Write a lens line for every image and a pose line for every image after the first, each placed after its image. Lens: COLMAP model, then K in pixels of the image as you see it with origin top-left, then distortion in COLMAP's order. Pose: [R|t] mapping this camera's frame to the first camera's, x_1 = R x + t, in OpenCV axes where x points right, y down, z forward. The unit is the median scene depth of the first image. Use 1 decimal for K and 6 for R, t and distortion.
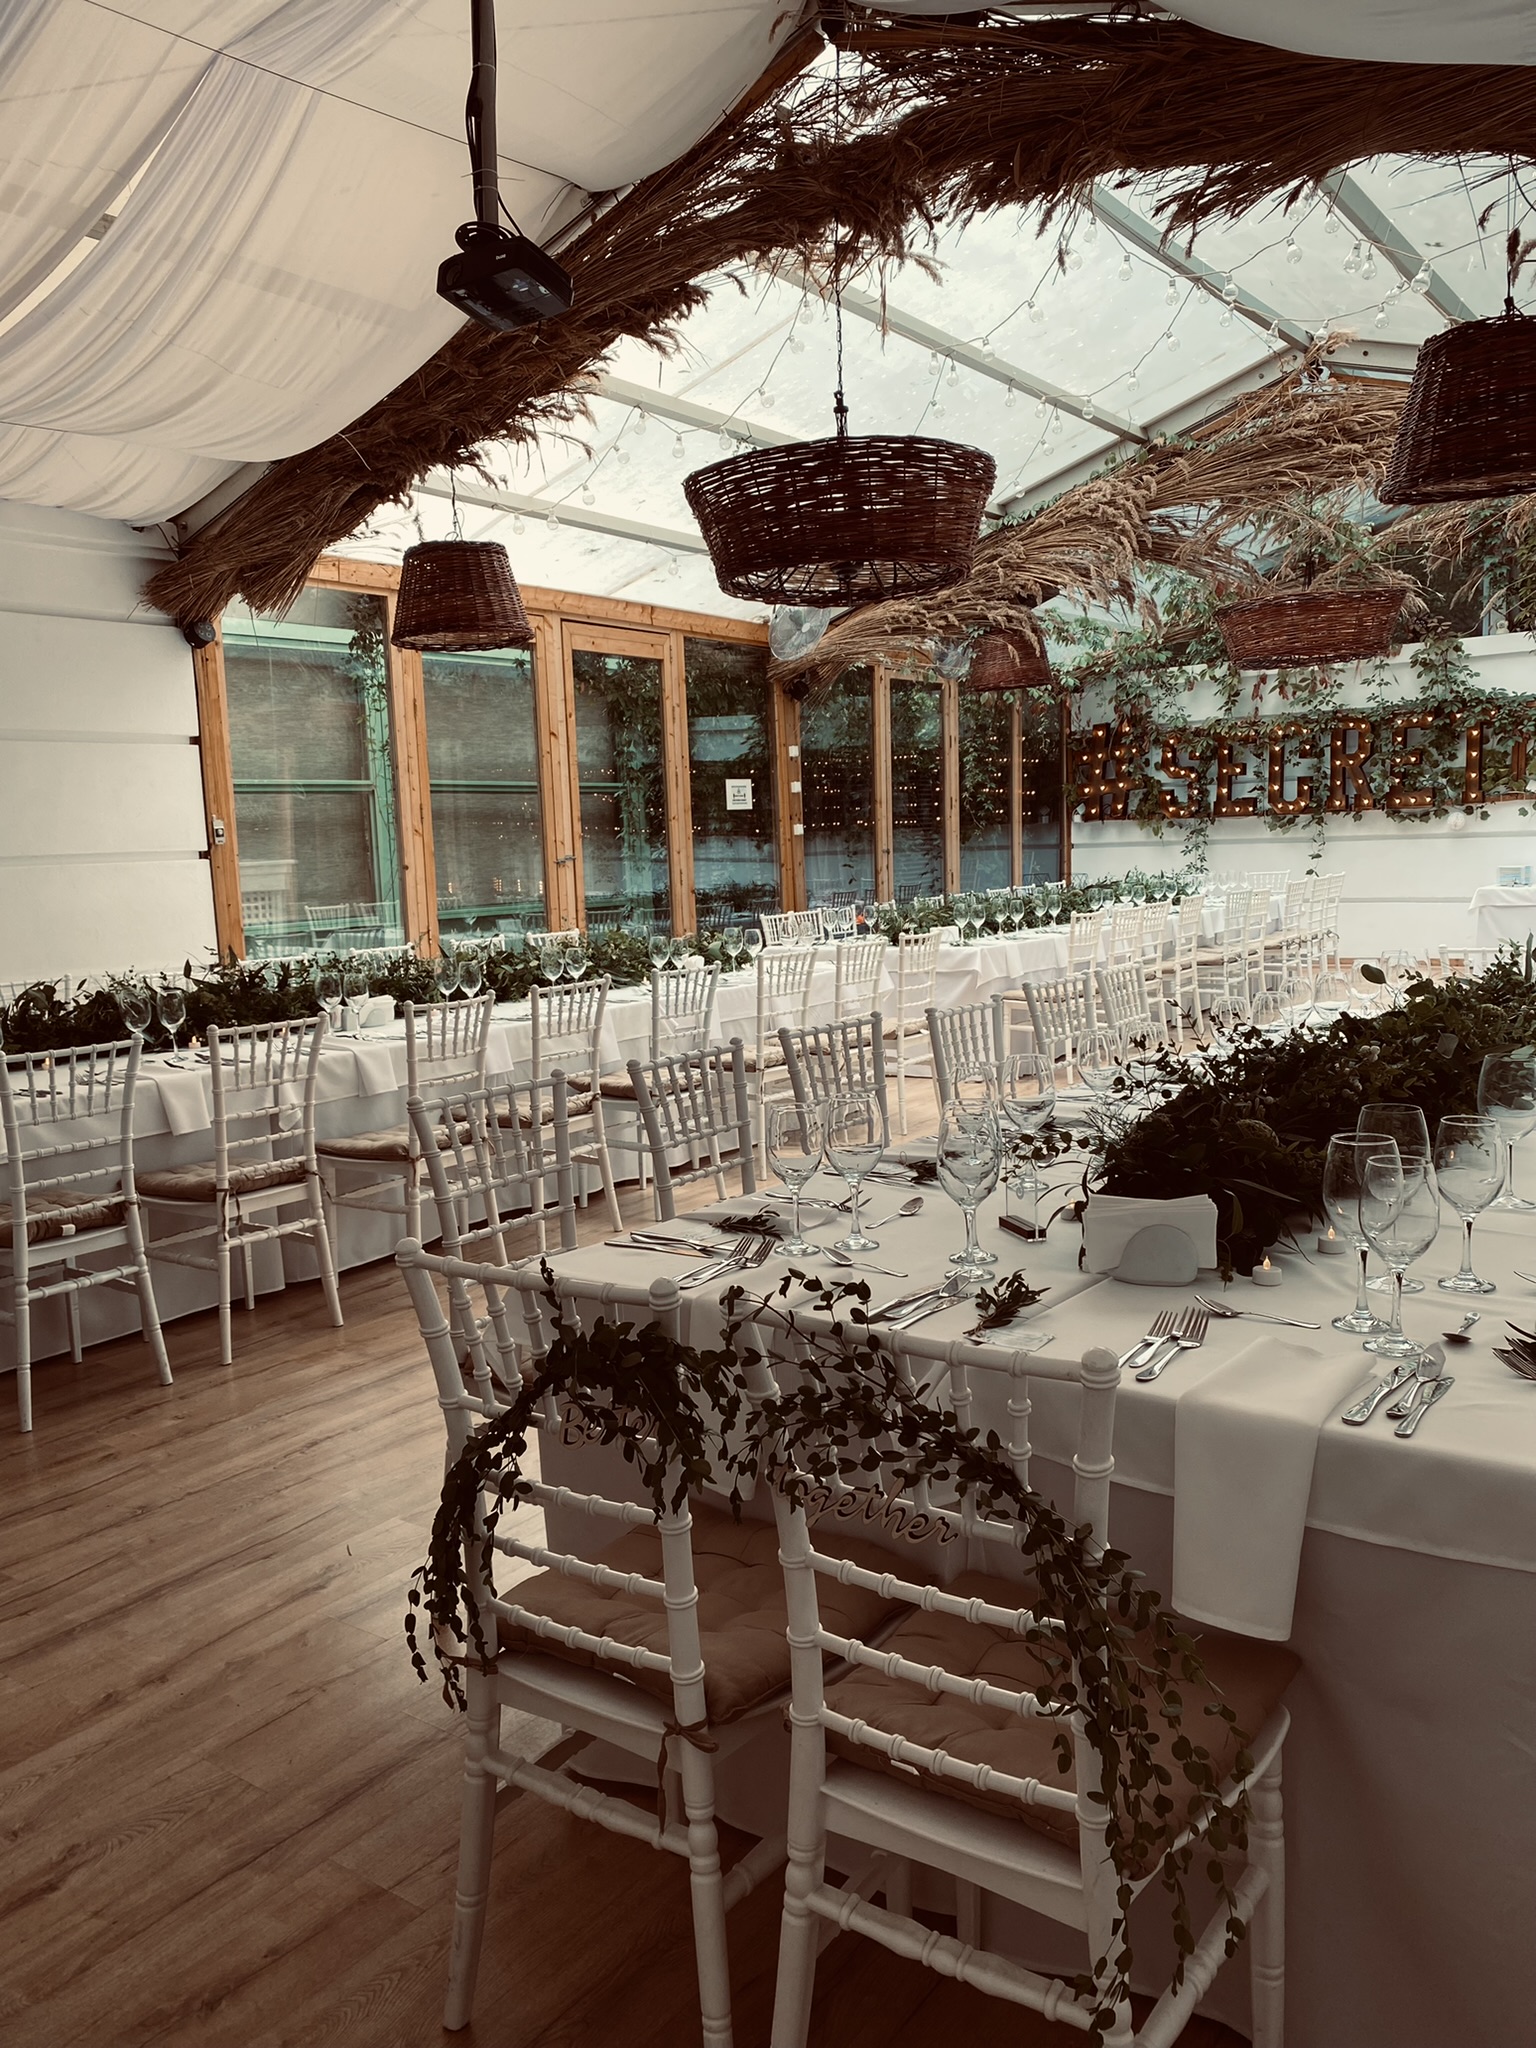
lens RADIAL K [[1570.0, 0, 753.2], [0, 1570.0, 1017.9], [0, 0, 1]] dist [0.019726, -0.013430]
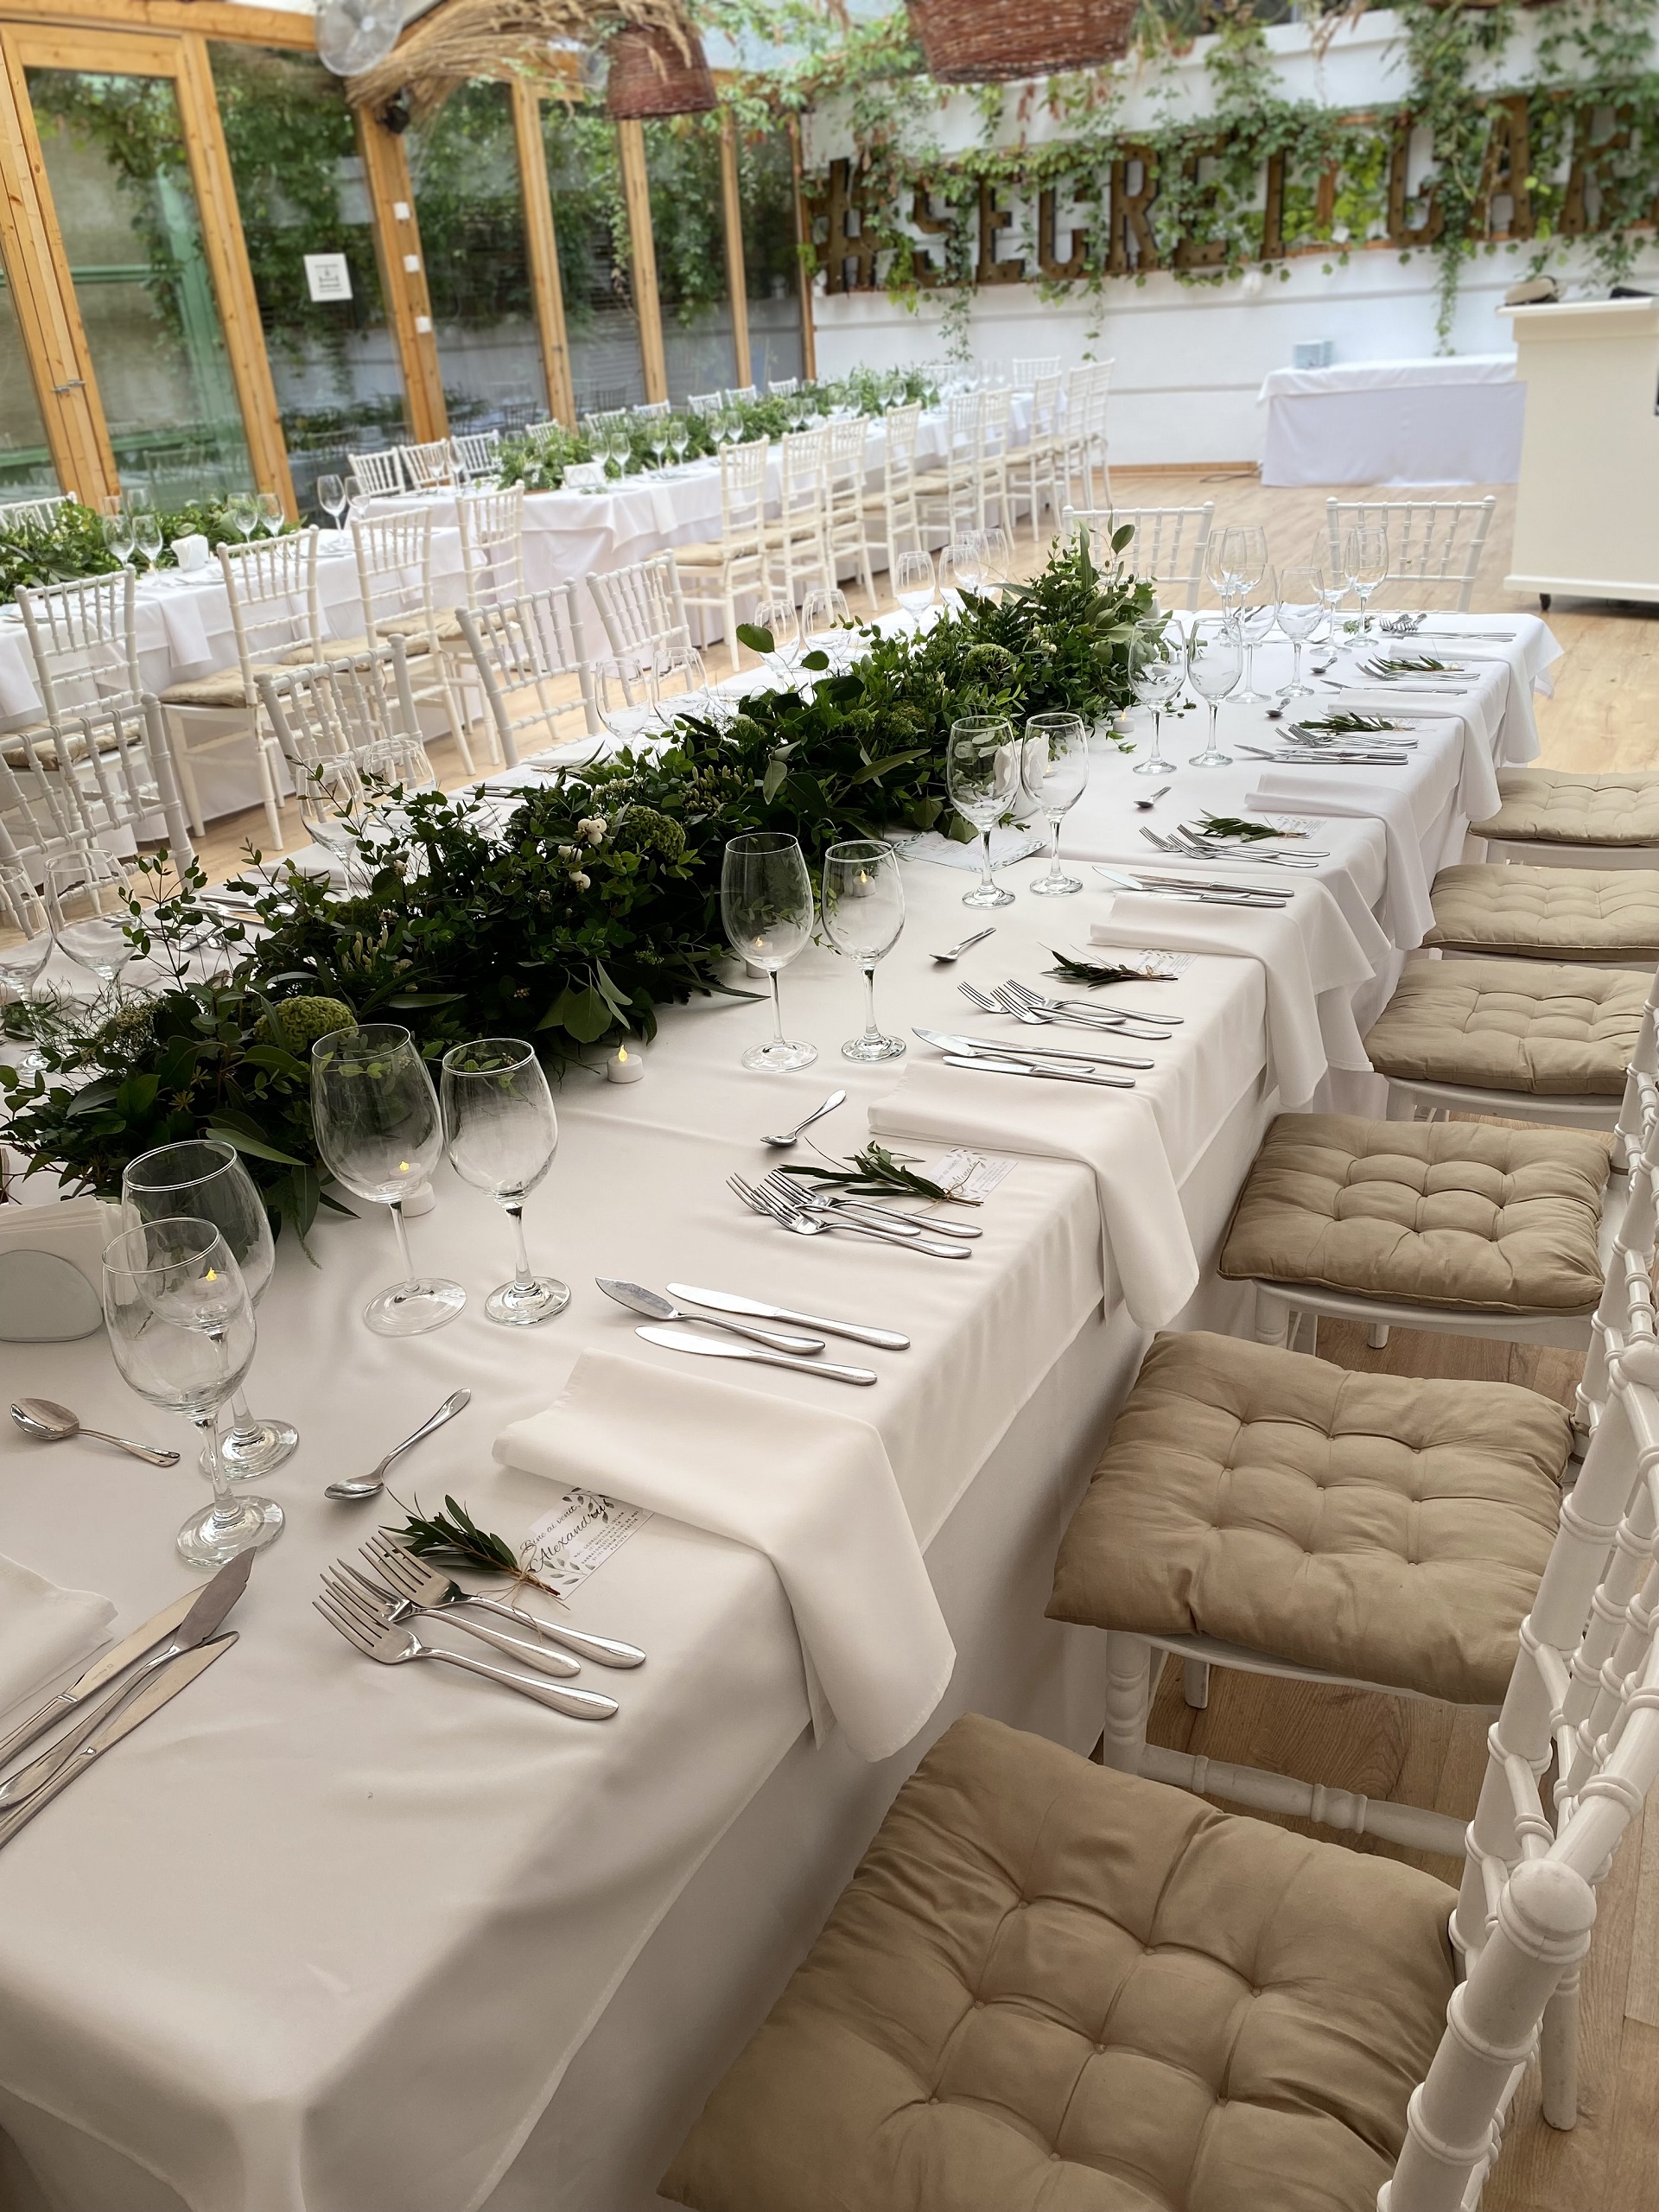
lens RADIAL K [[1695.7, 0, 836.4], [0, 1695.7, 1098.1], [0, 0, 1]] dist [0.019726, -0.013430]
pose [[0.987249, -0.093234, 0.129021, 0.076526], [0.047478, 0.946097, 0.320385, -0.017502], [-0.151937, -0.310174, 0.938460, 0.062282]]
